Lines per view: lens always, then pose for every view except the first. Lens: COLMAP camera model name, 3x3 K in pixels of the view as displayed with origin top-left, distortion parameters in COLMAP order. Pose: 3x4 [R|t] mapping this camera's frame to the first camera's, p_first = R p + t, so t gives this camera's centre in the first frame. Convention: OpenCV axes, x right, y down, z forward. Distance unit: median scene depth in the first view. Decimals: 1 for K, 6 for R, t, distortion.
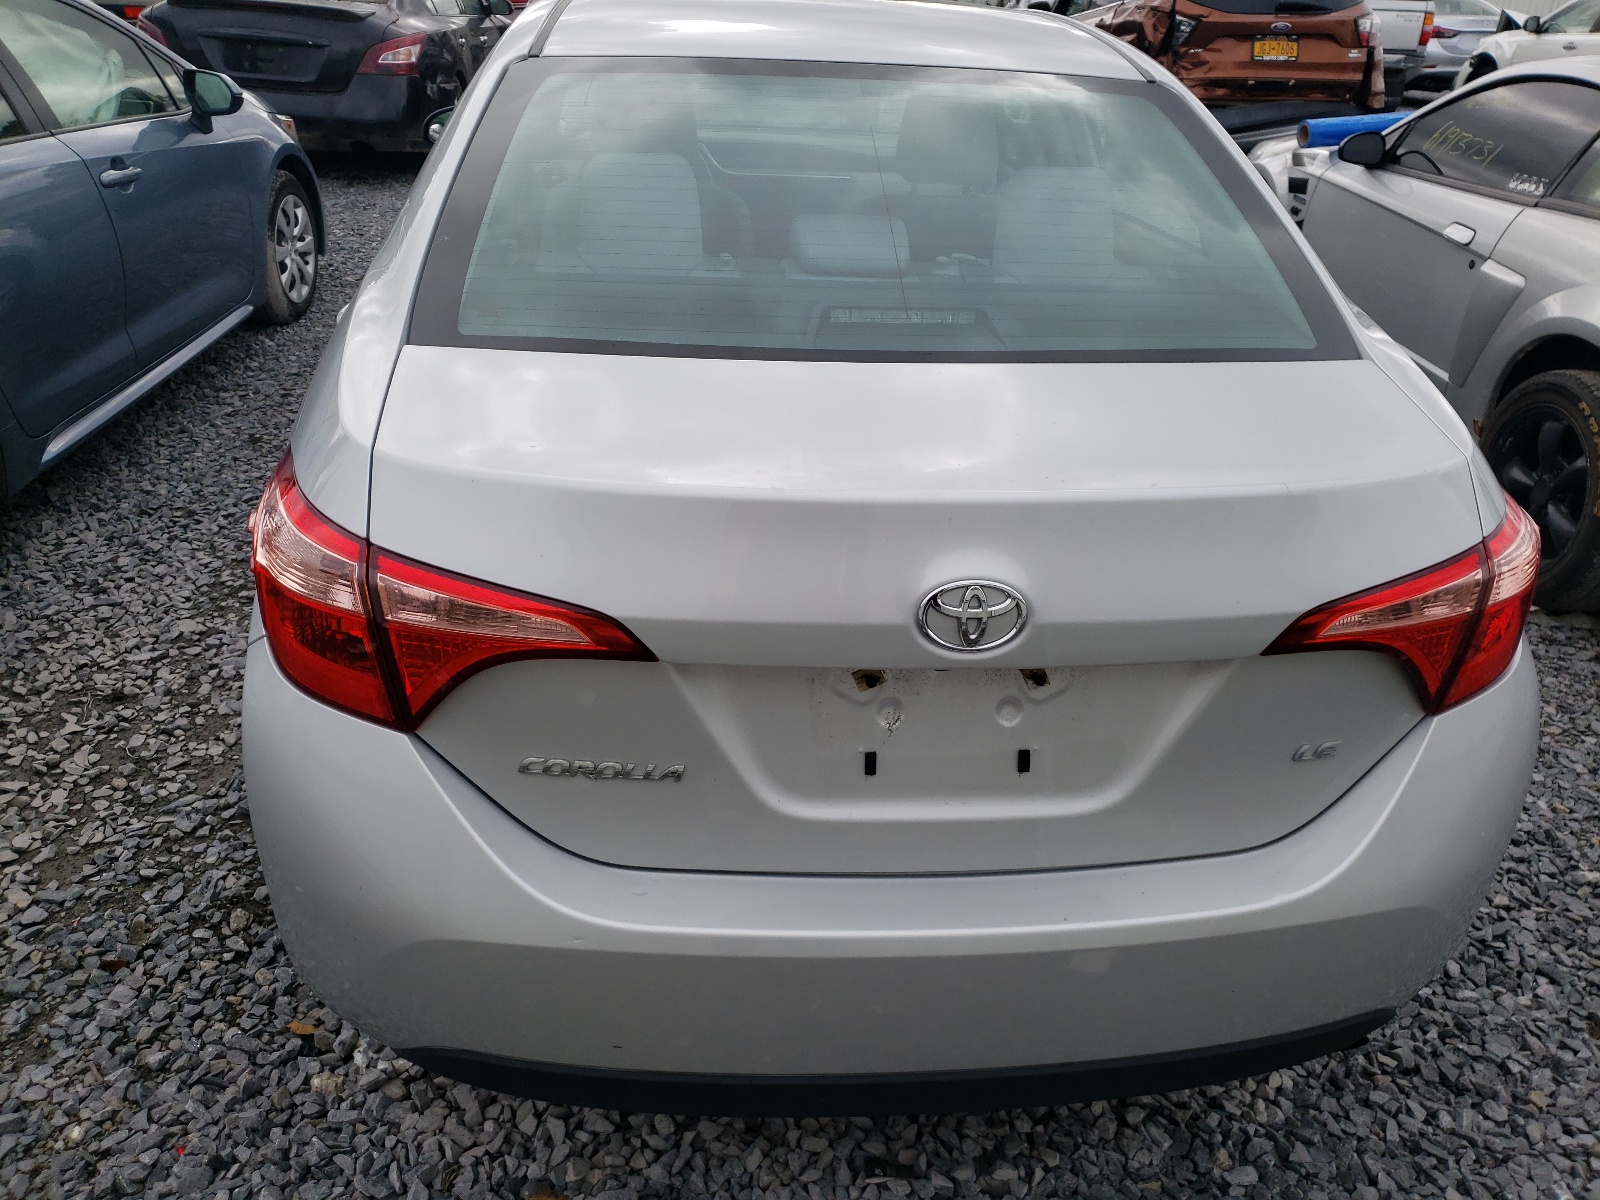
lens RADIAL K [[1242.3, 0, 797.6], [0, 1242.3, 604.3], [0, 0, 1]] dist [0.024988, -0.000862]
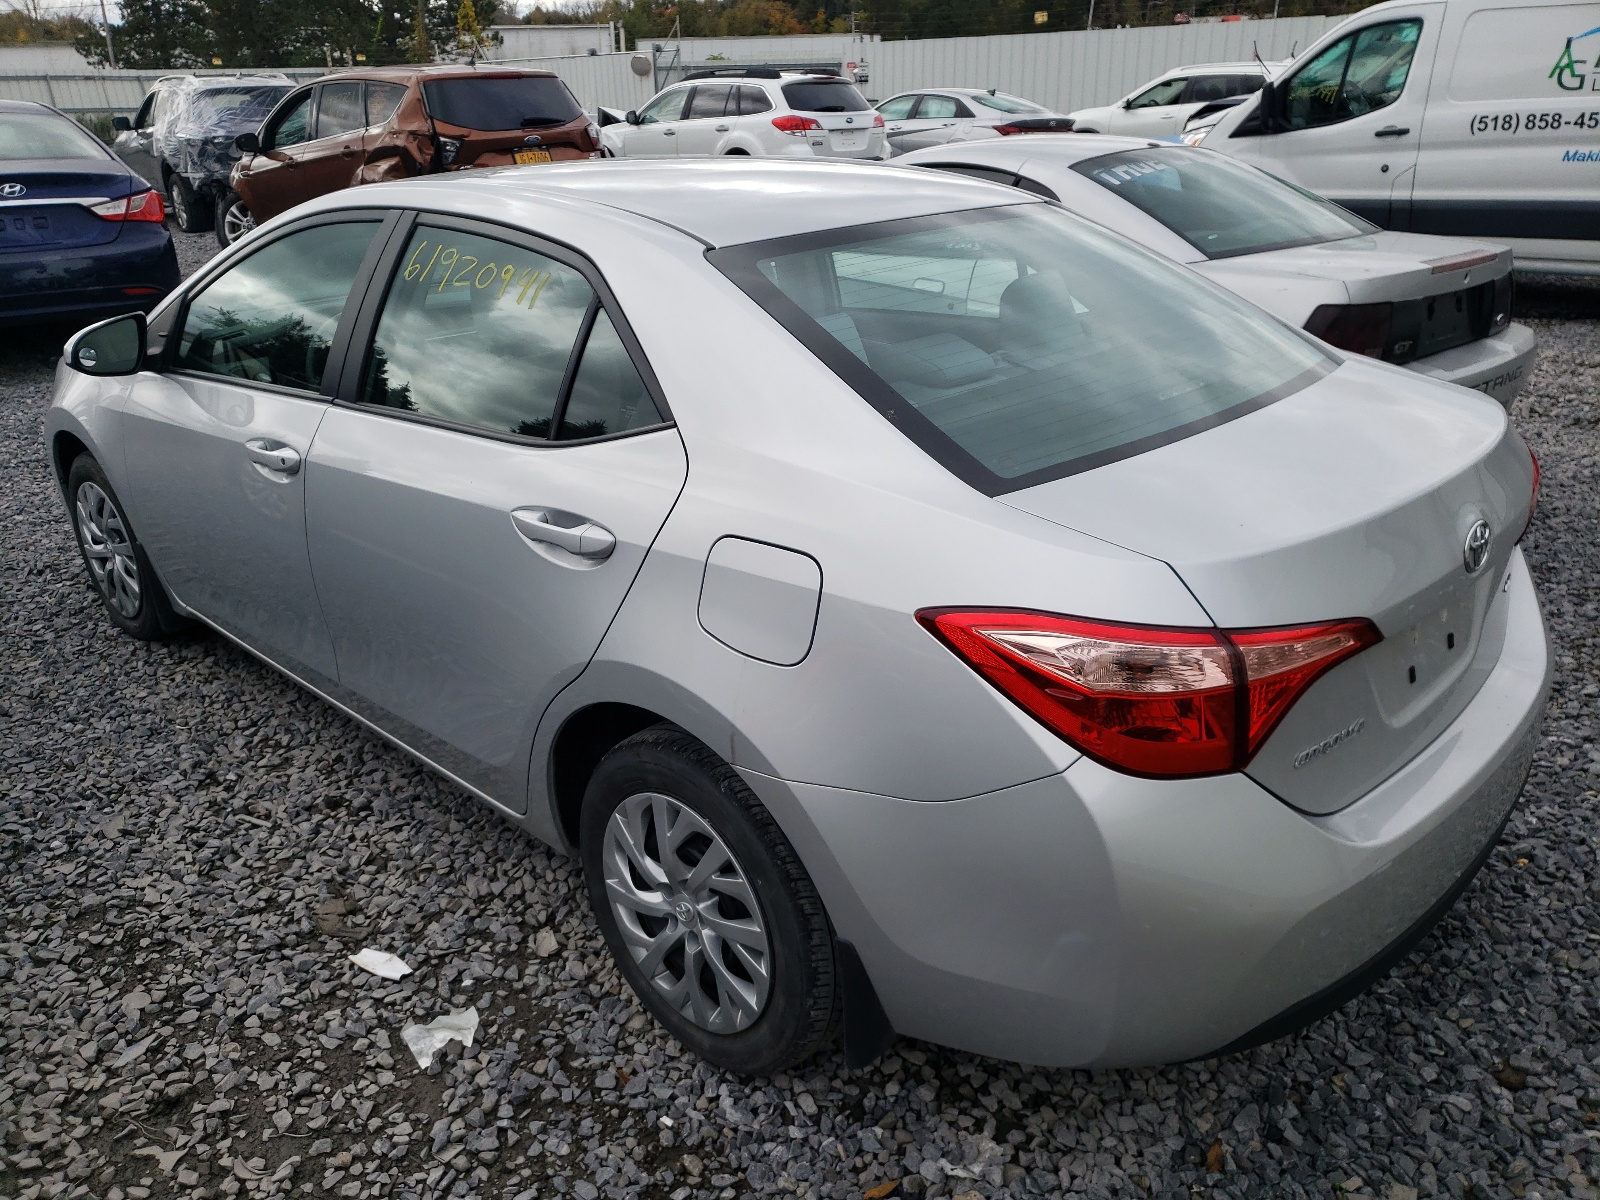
lens RADIAL K [[1242.3, 0, 795.6], [0, 1242.3, 598.9], [0, 0, 1]] dist [0.024988, -0.000862]
pose [[0.764238, -0.303946, 0.568820, -0.191604], [0.344851, 0.937895, 0.037833, -0.037883], [-0.544993, 0.167245, 0.821591, 0.027066]]
